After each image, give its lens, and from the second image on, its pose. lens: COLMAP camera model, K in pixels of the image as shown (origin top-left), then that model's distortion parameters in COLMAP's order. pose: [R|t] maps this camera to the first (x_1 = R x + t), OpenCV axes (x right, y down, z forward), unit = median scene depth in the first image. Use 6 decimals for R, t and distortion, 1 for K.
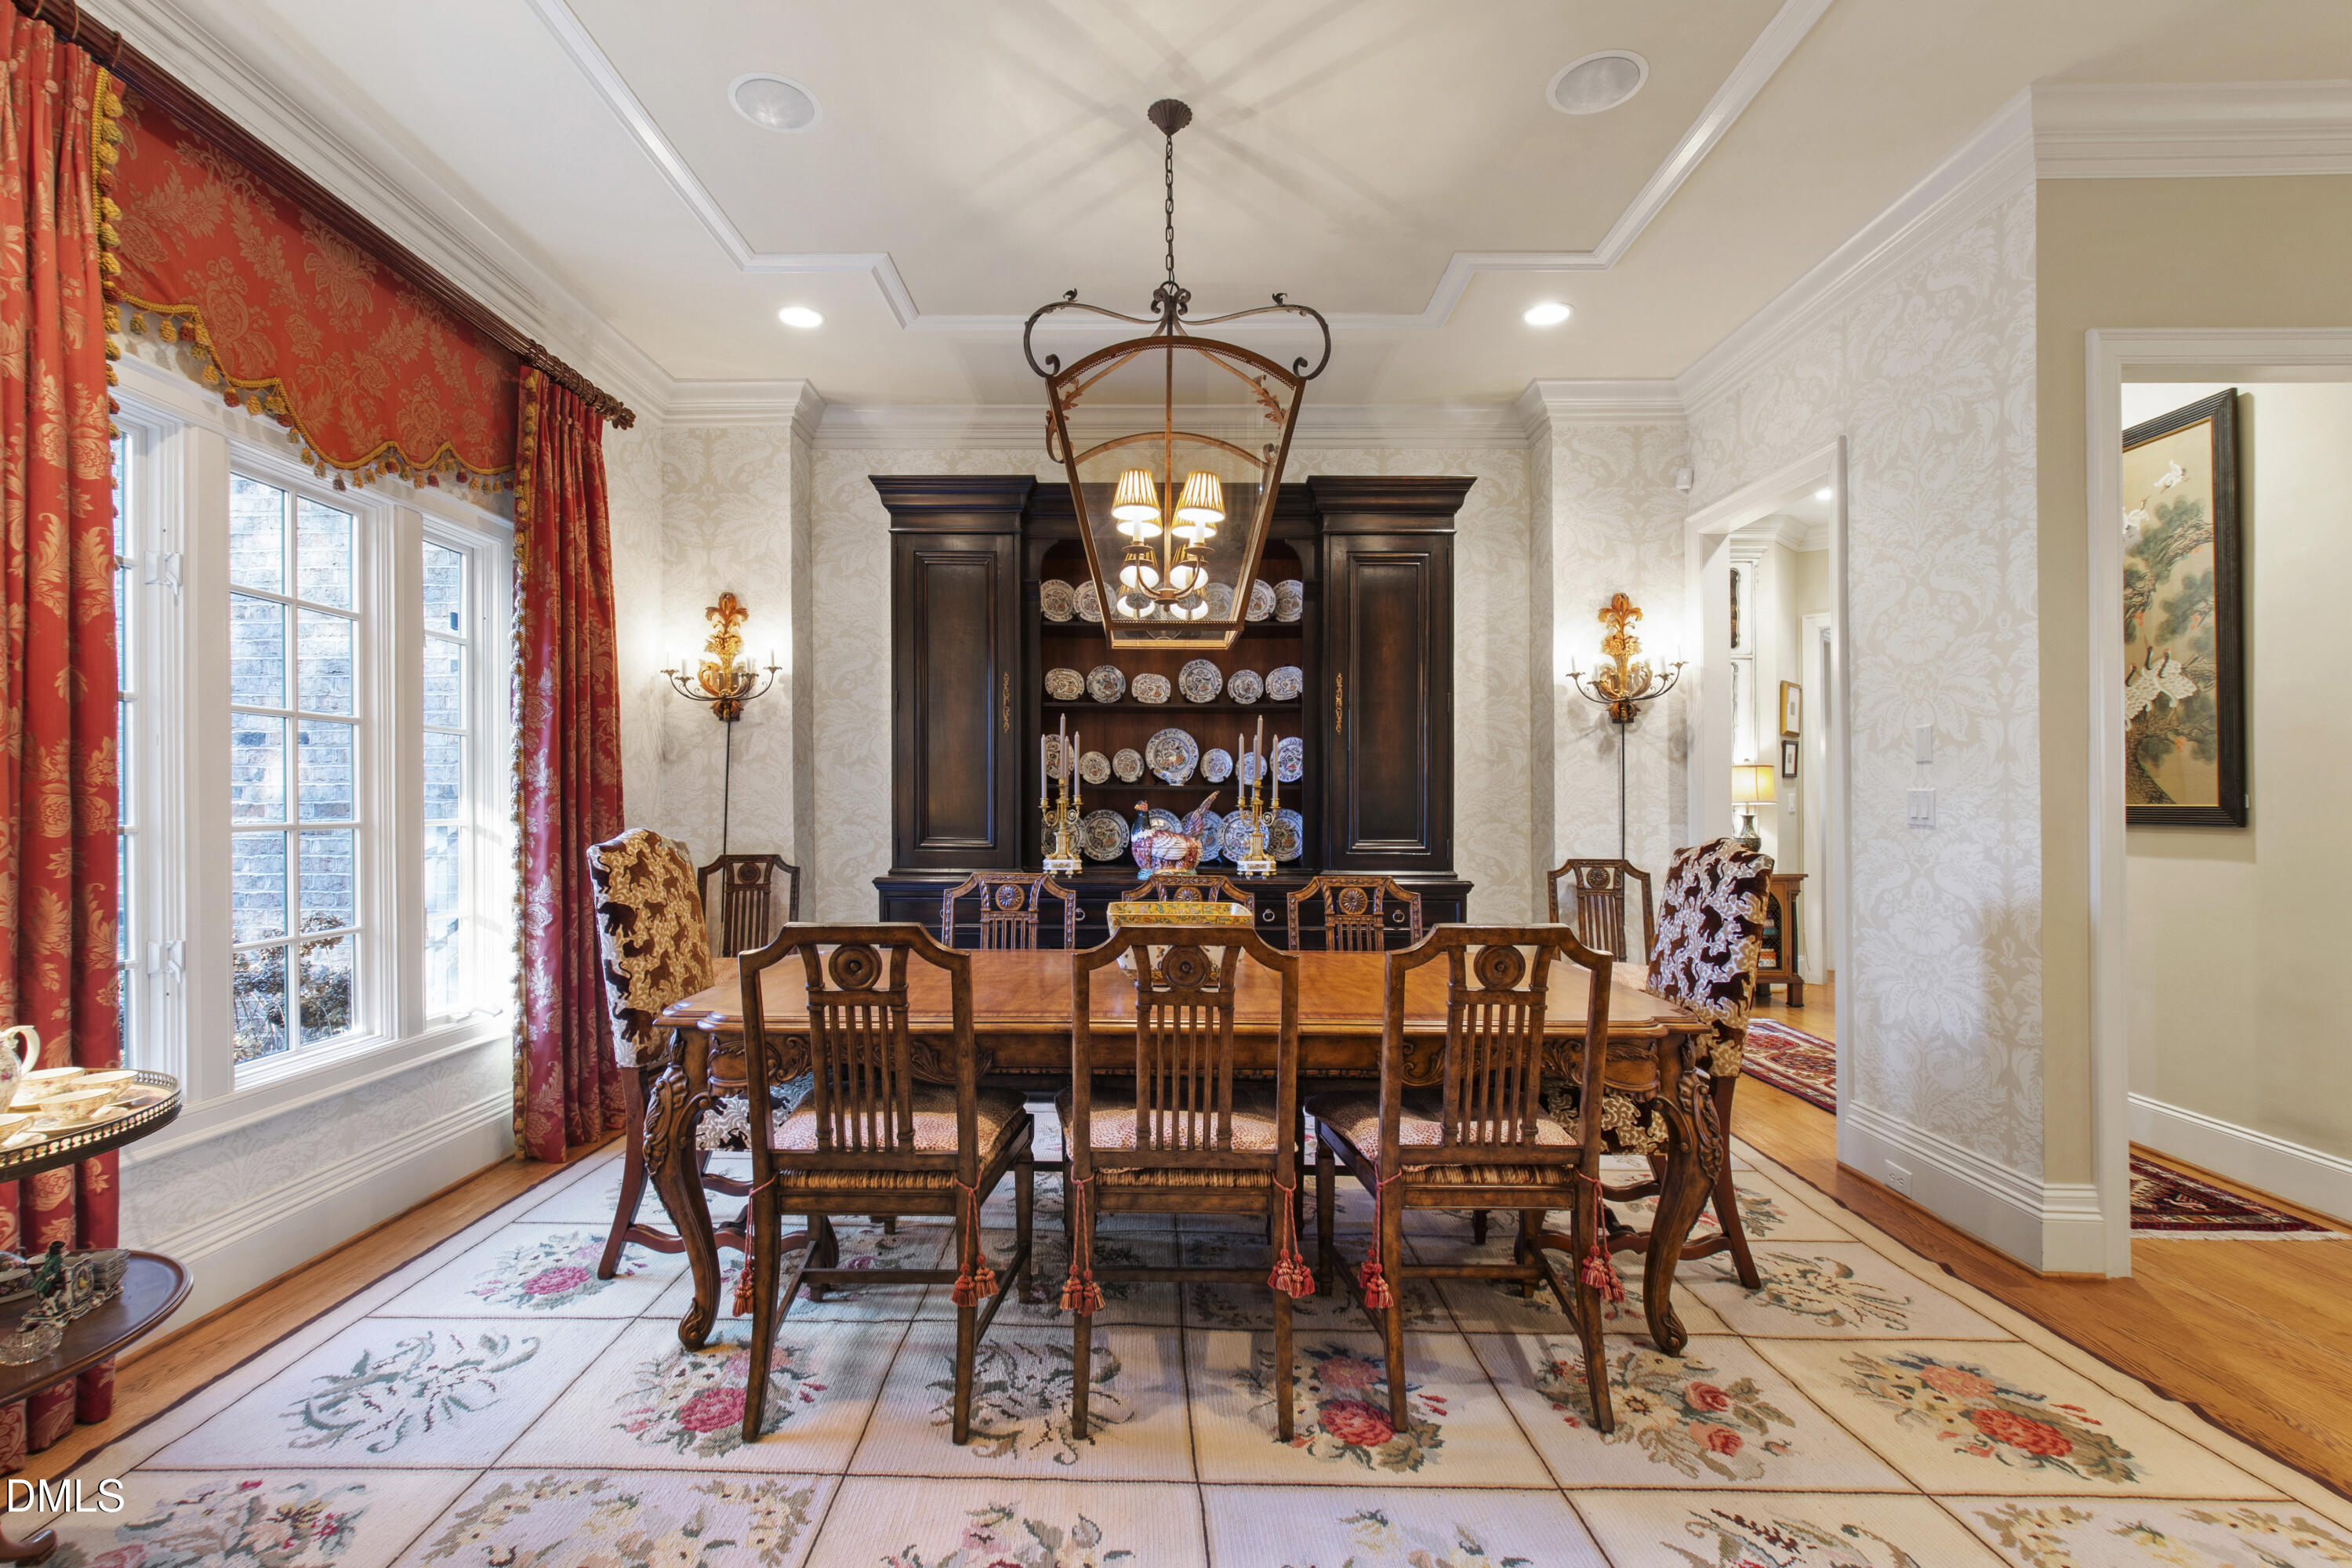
lens RADIAL K [[1052.3, 0, 1184.3], [0, 1052.3, 798.9], [0, 0, 1]] dist [0.009519, -0.001278]
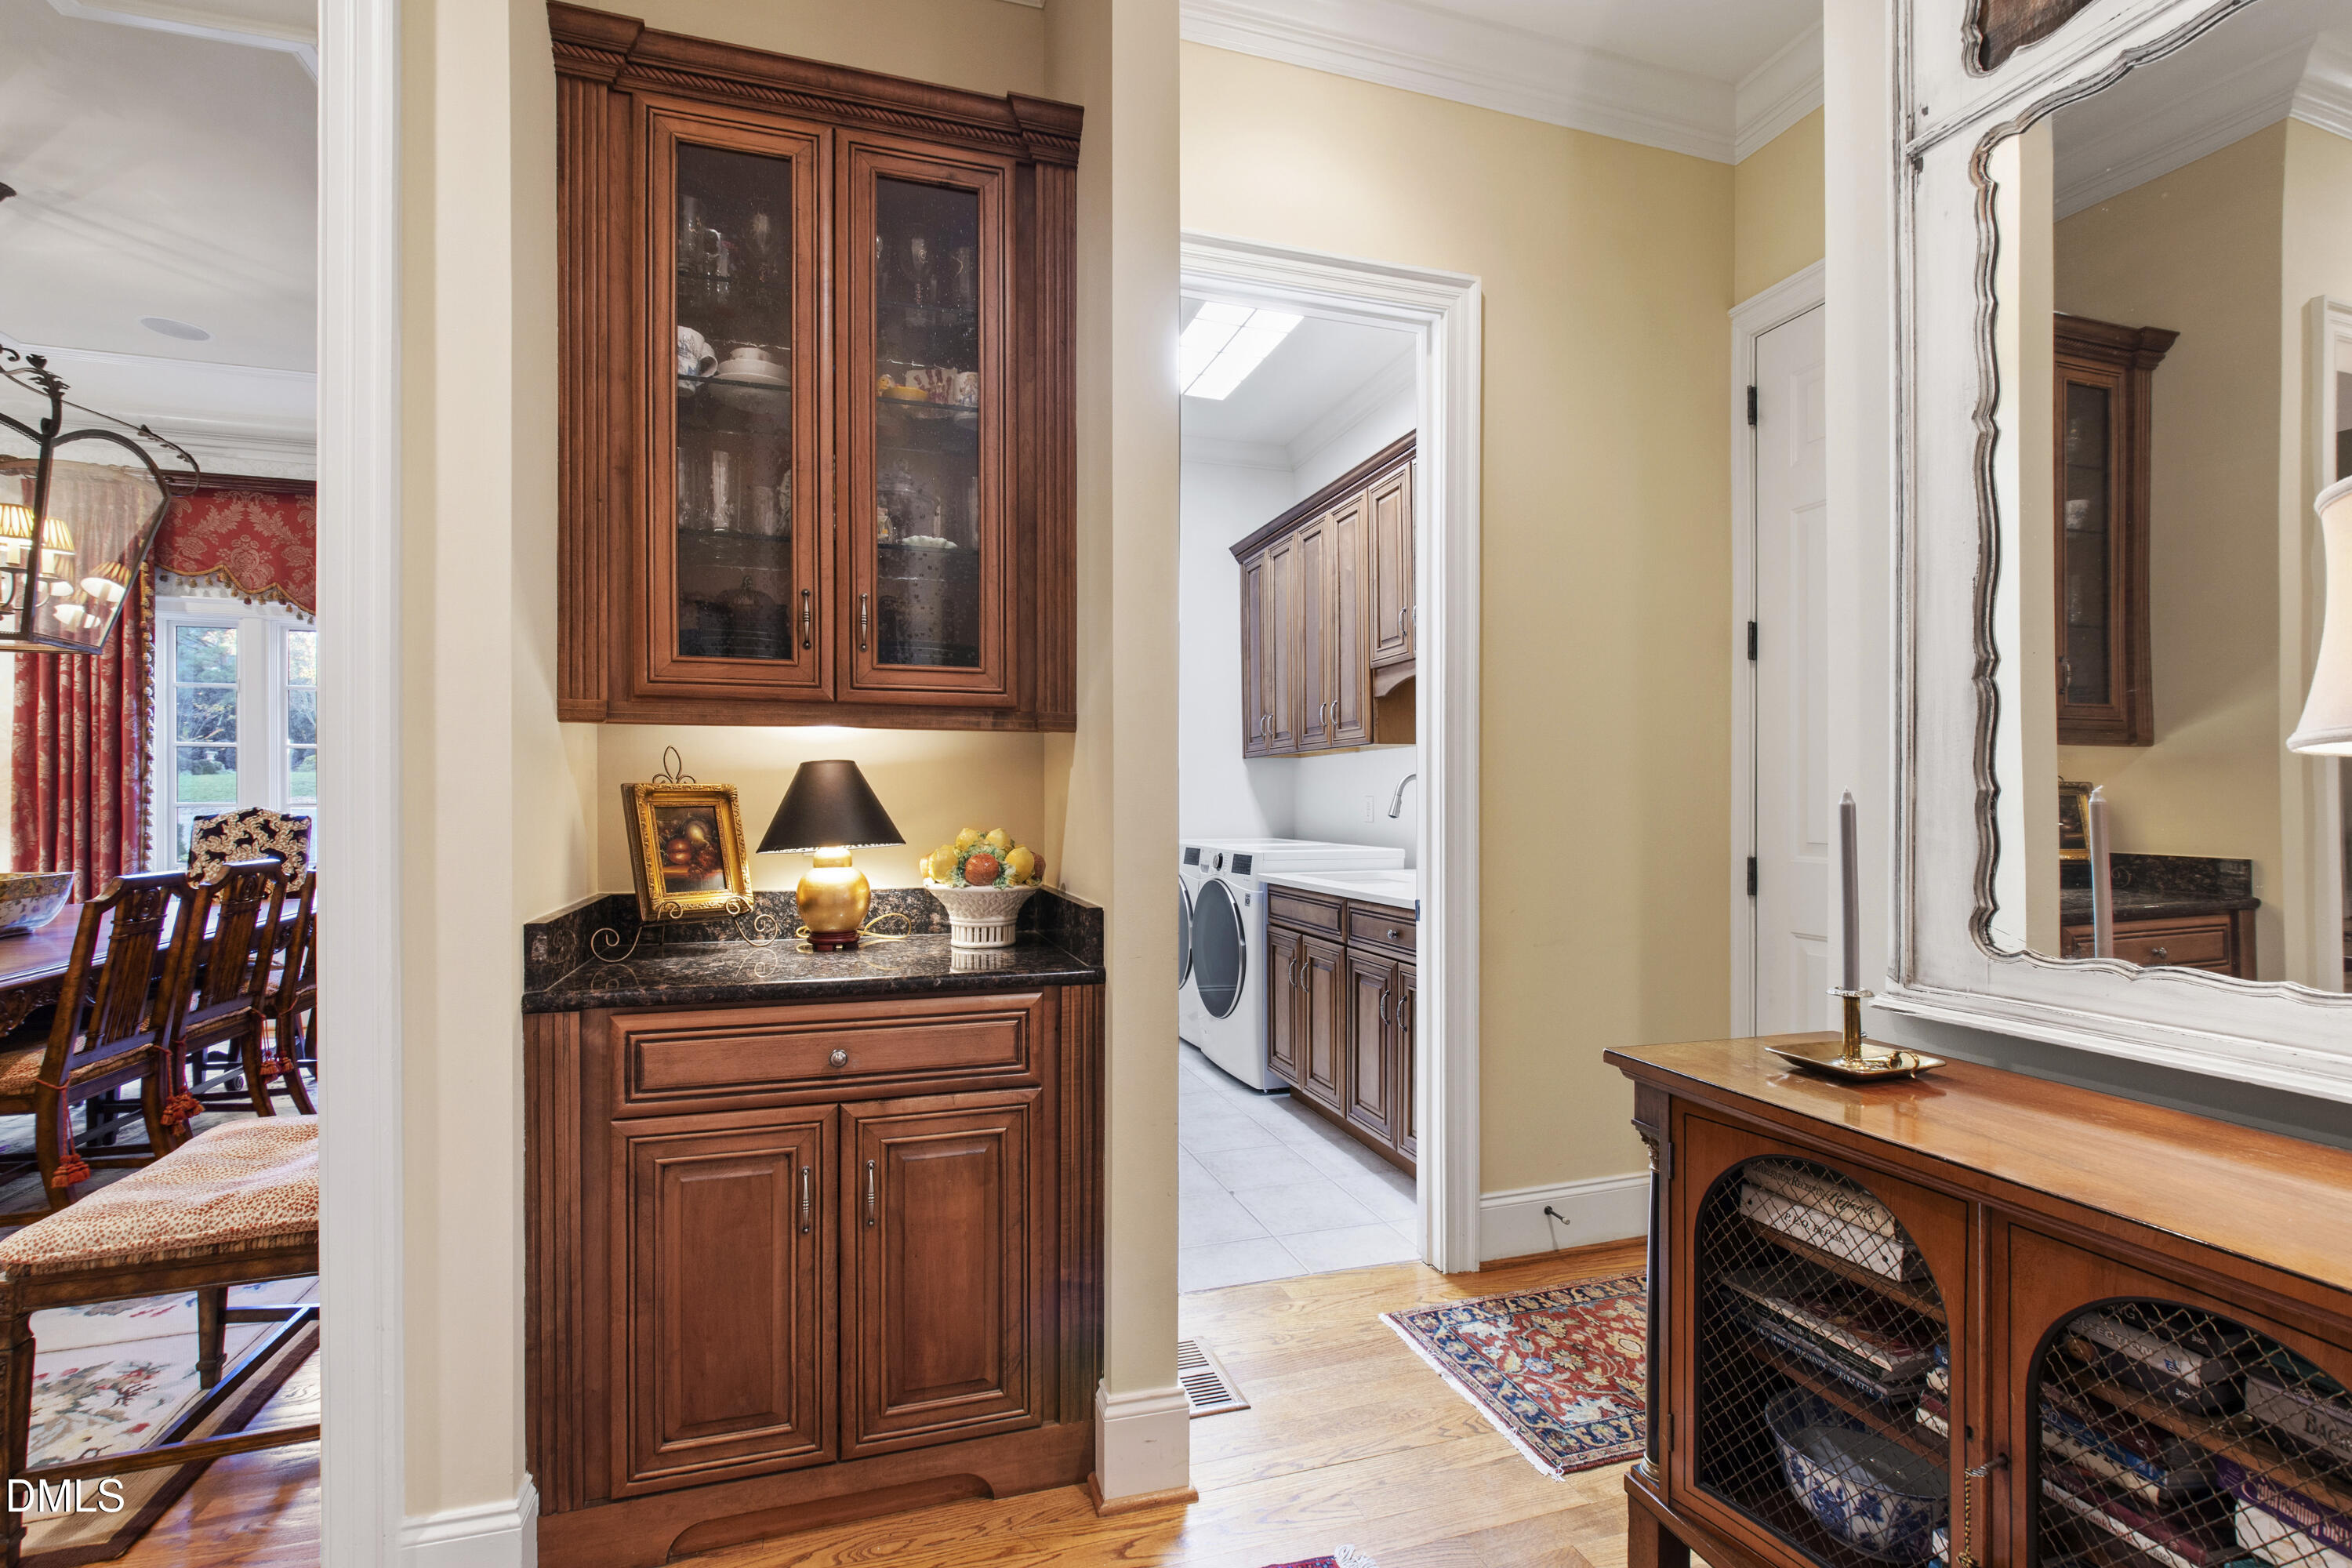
lens RADIAL K [[1052.3, 0, 1177.9], [0, 1052.3, 787.6], [0, 0, 1]] dist [0.009519, -0.001278]
pose [[0.311095, -0.009530, -0.950331, 0.957451], [0.007604, 0.999943, -0.007538, 0.014290], [0.950348, -0.004881, 0.311150, 1.198134]]
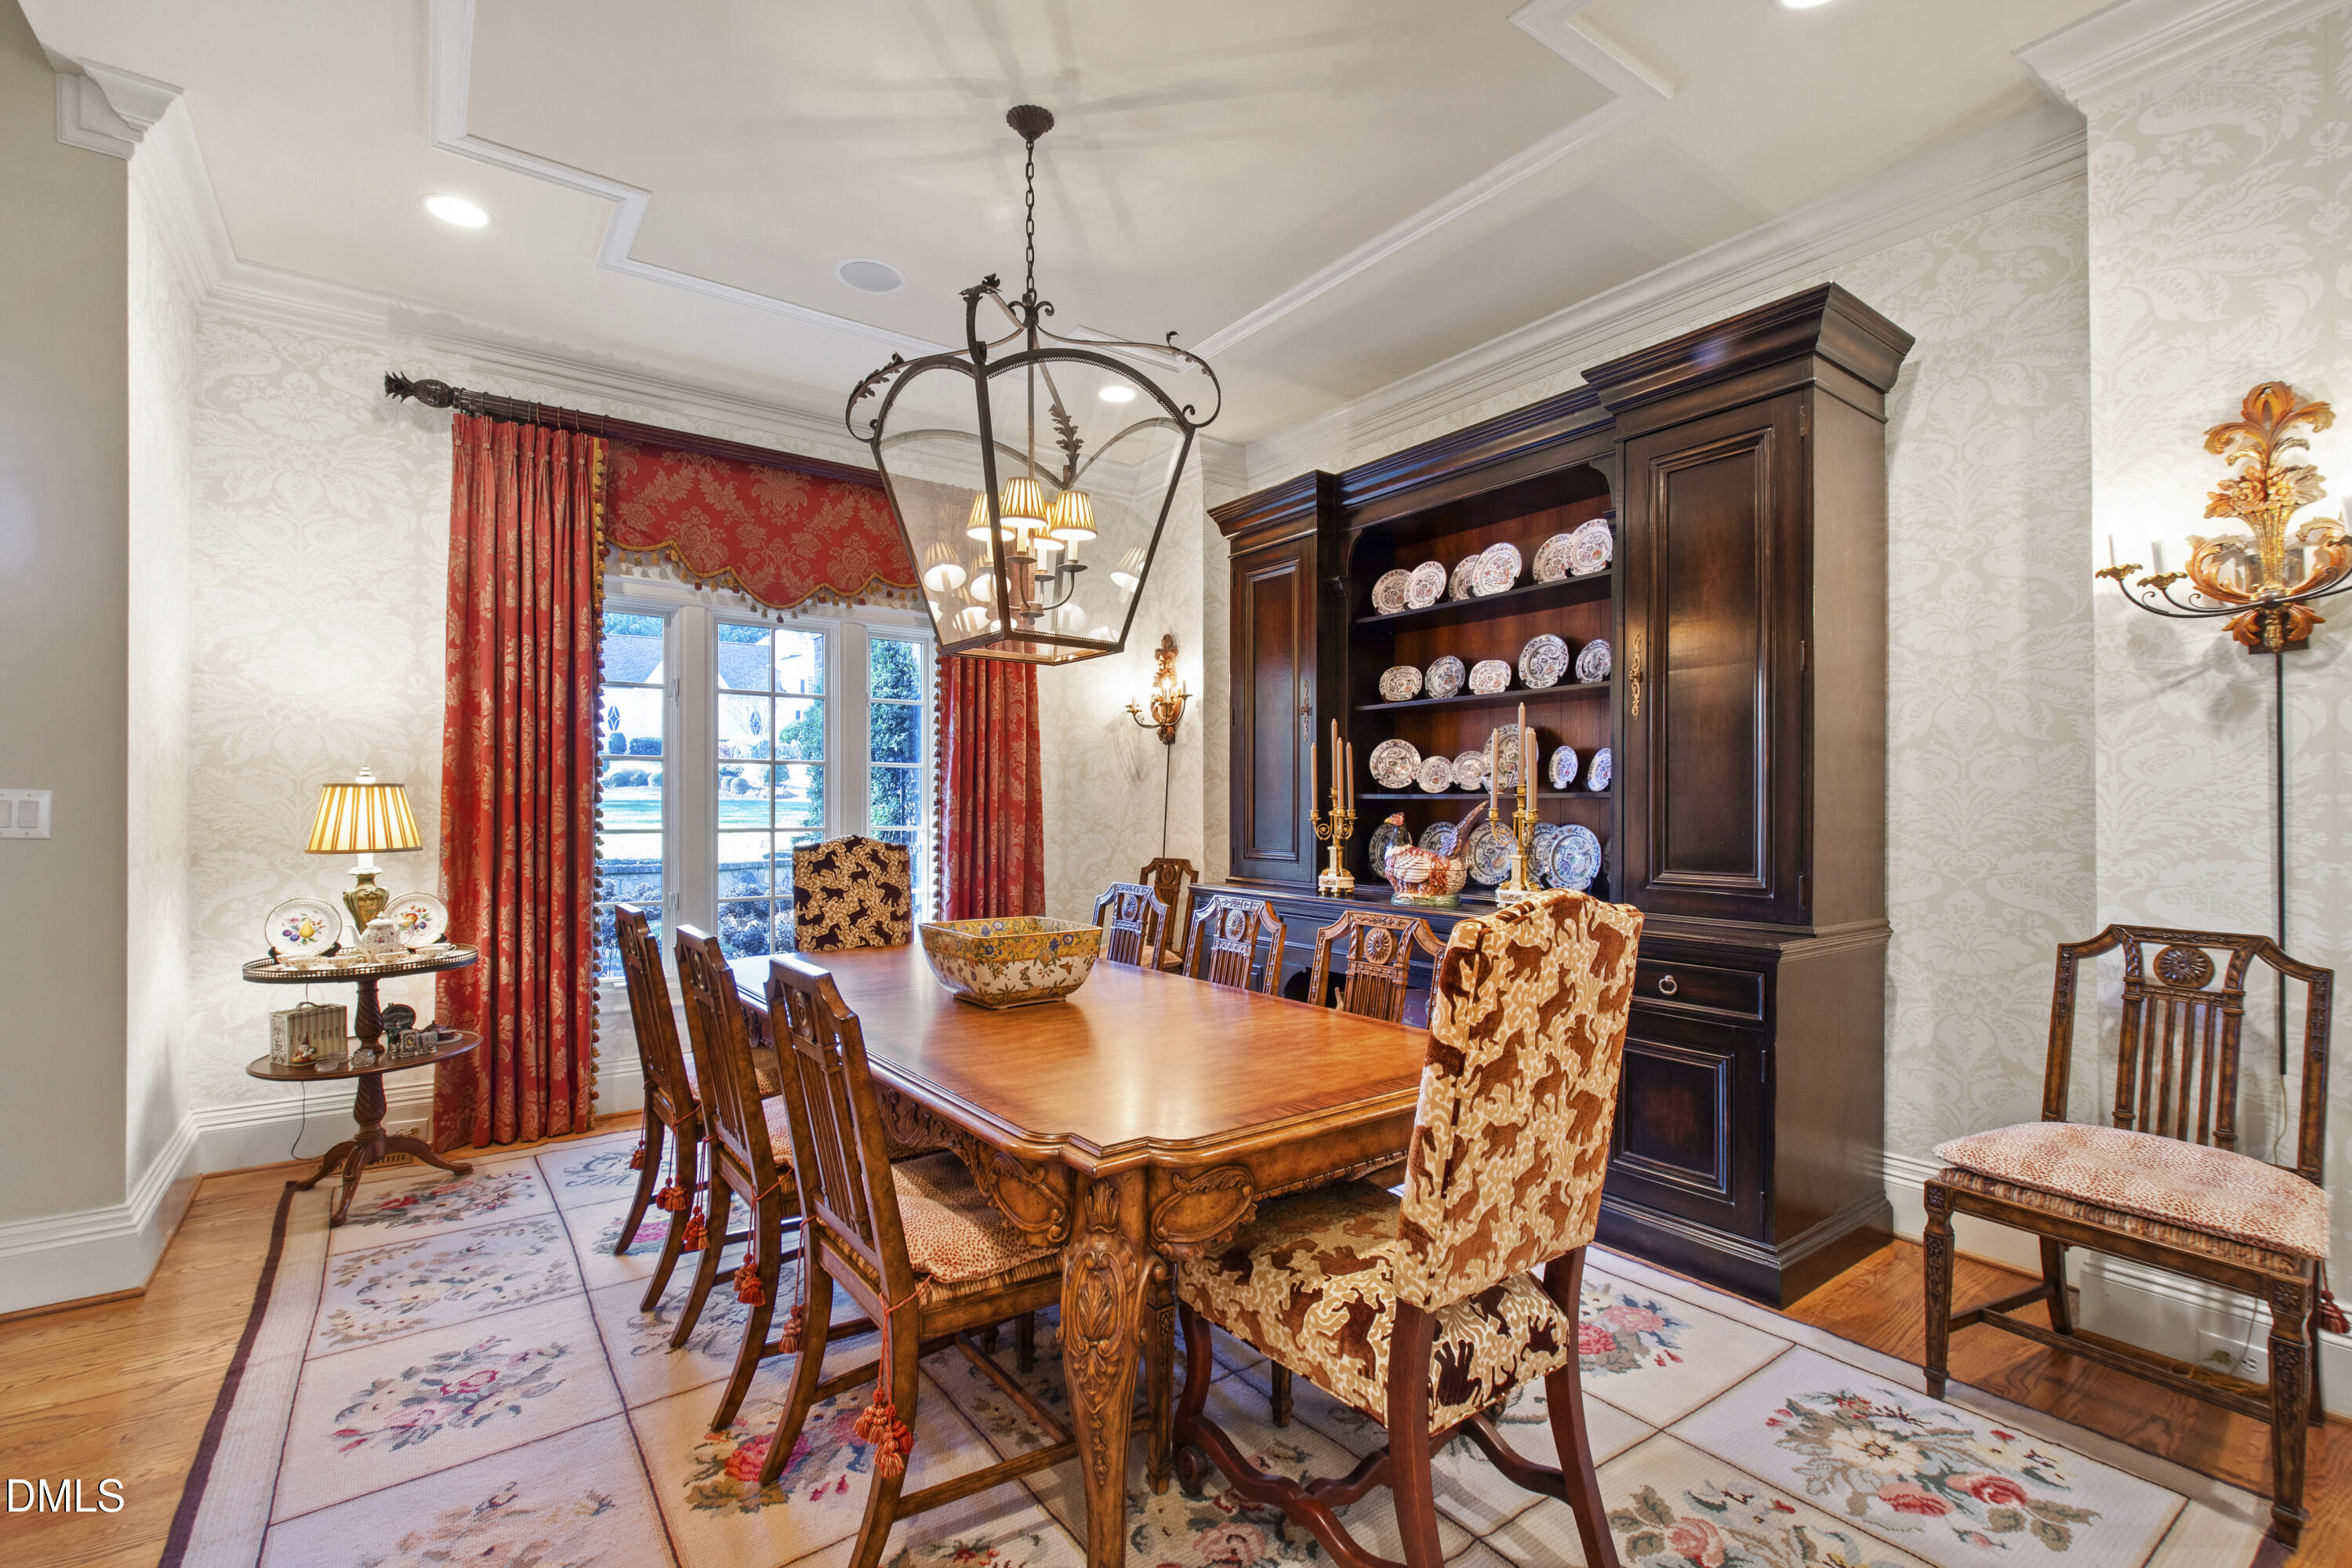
lens RADIAL K [[1052.3, 0, 1170.7], [0, 1052.3, 798.4], [0, 0, 1]] dist [0.009519, -0.001278]
pose [[0.594093, -0.009248, -0.804344, 0.552204], [0.004698, 0.999957, -0.008027, -0.004038], [0.804383, 0.000990, 0.594110, 0.336212]]
